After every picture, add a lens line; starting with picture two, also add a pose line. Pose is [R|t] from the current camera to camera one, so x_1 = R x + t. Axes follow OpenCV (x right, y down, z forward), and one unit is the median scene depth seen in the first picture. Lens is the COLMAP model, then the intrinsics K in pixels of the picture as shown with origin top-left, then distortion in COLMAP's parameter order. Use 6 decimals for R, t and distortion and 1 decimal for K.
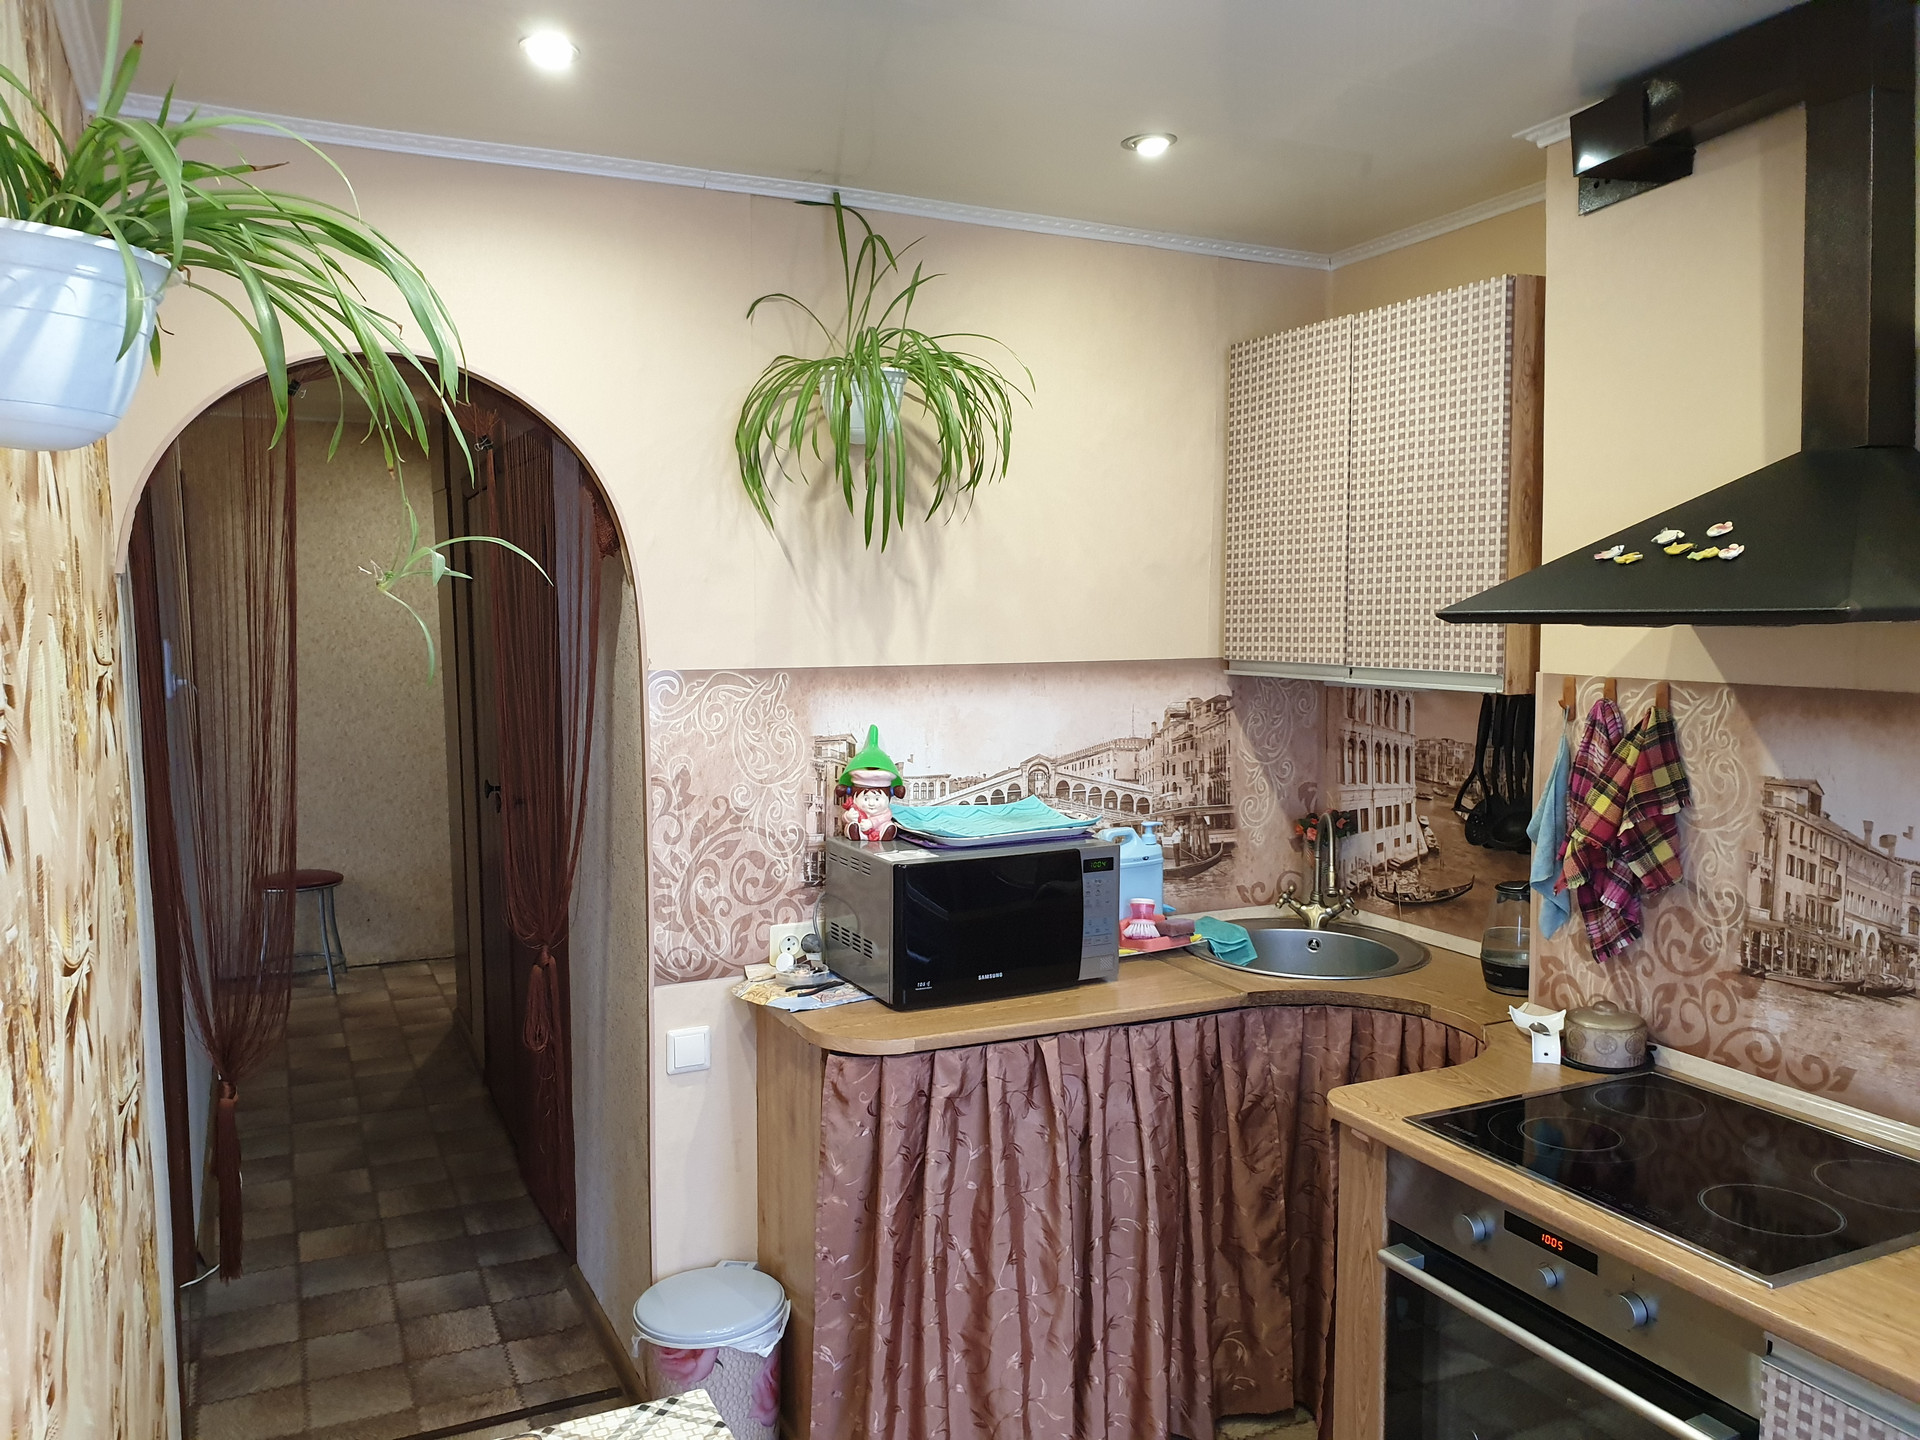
lens RADIAL K [[1513.0, 0, 955.6], [0, 1513.0, 740.2], [0, 0, 1]] dist [0.059168, -0.048635]
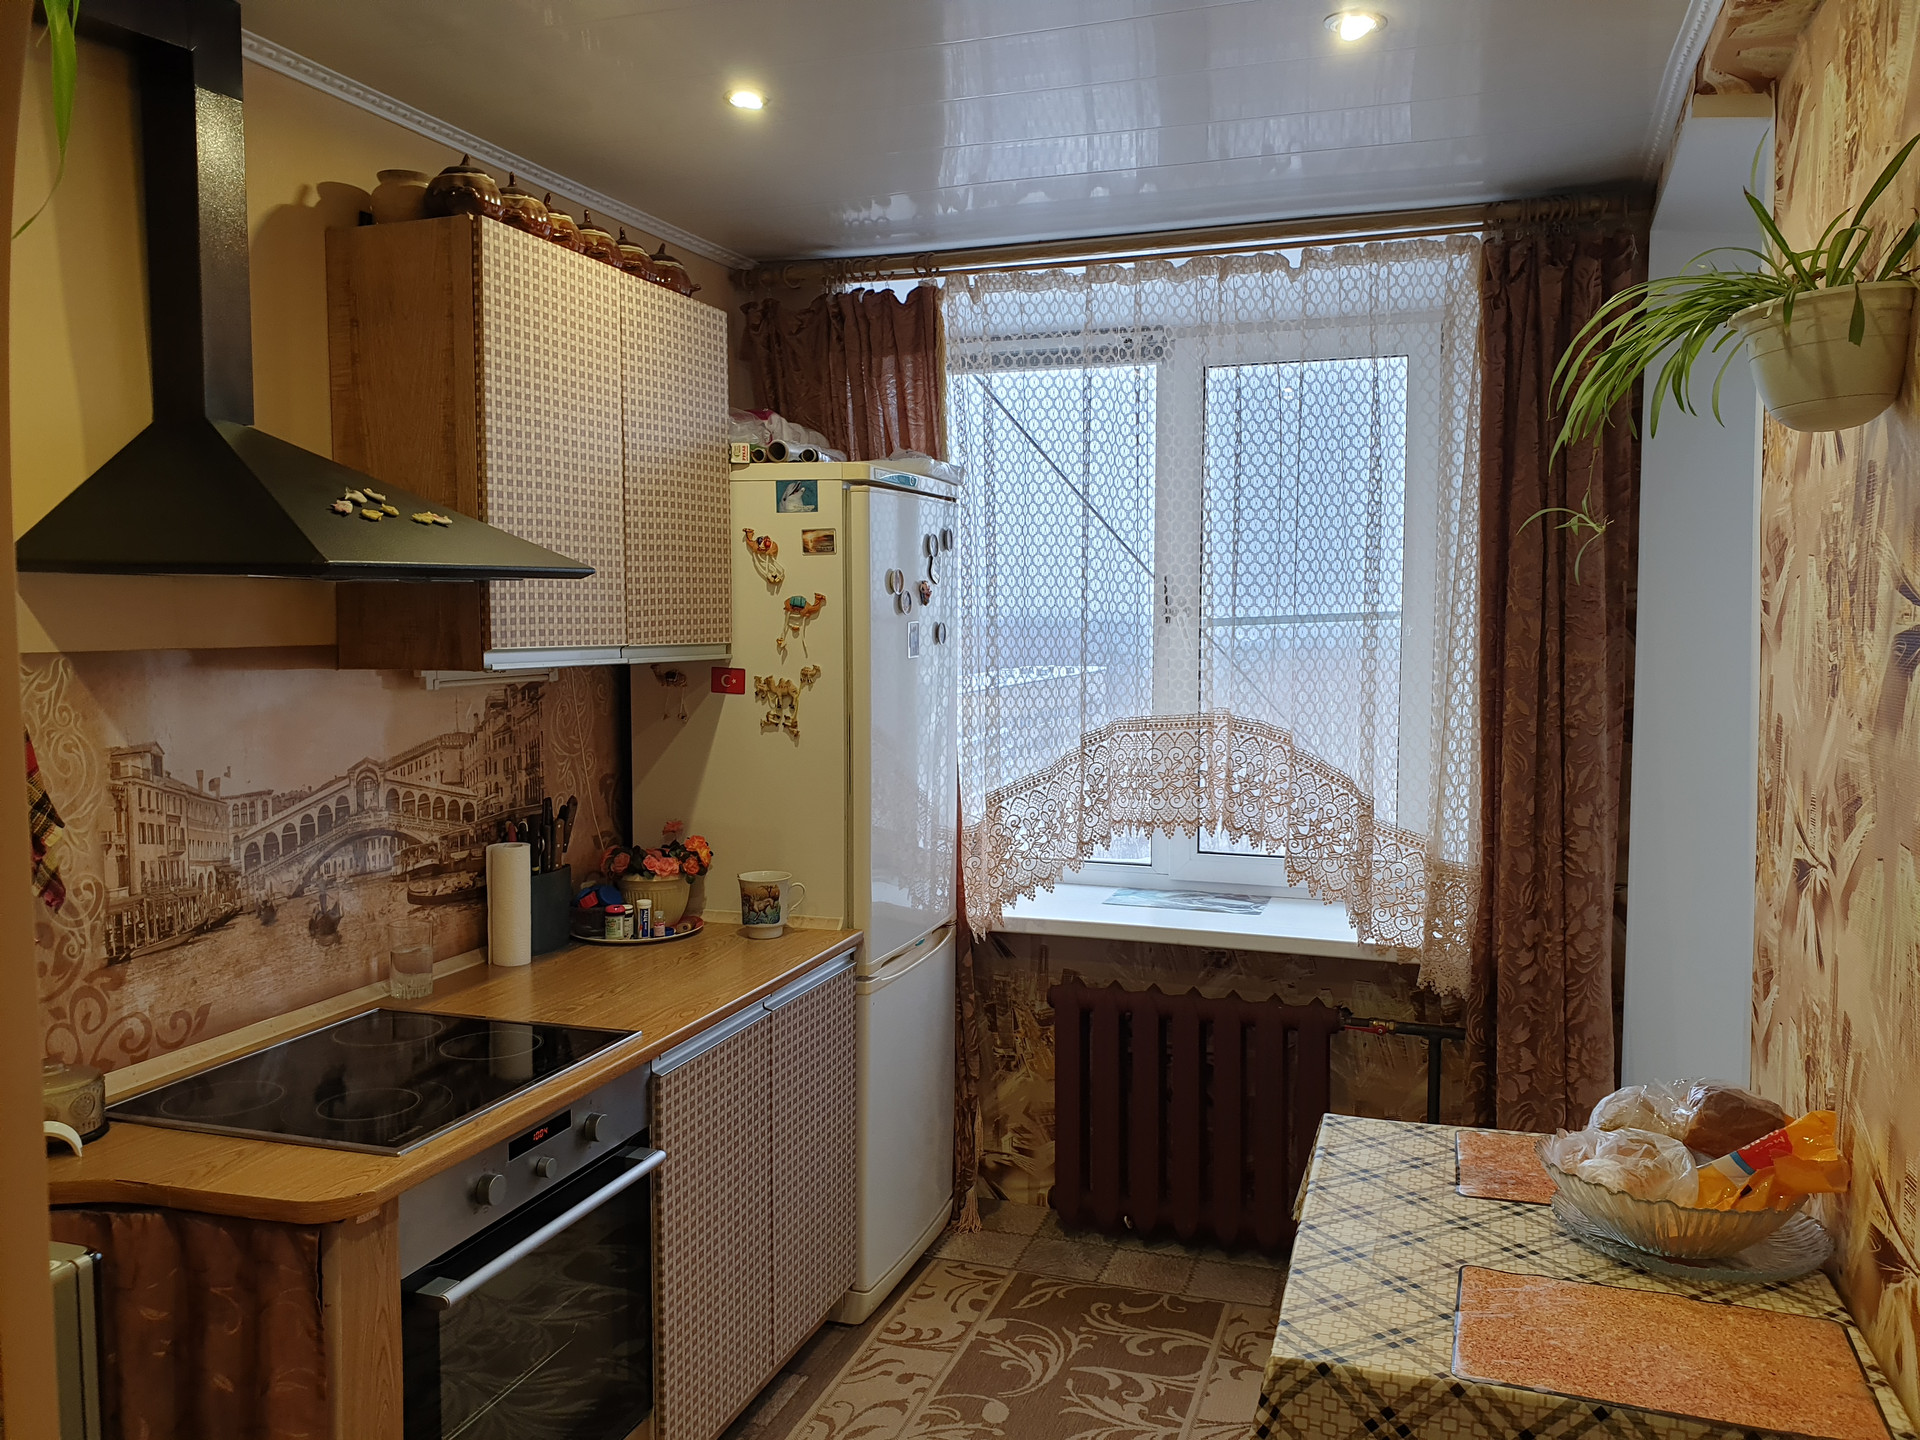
lens RADIAL K [[1513.0, 0, 976.3], [0, 1513.0, 727.6], [0, 0, 1]] dist [0.059168, -0.048635]
pose [[-0.734543, -0.045508, 0.677034, -0.429975], [0.067374, 0.987927, 0.139503, -0.072811], [-0.675209, 0.148085, -0.722609, 1.141142]]
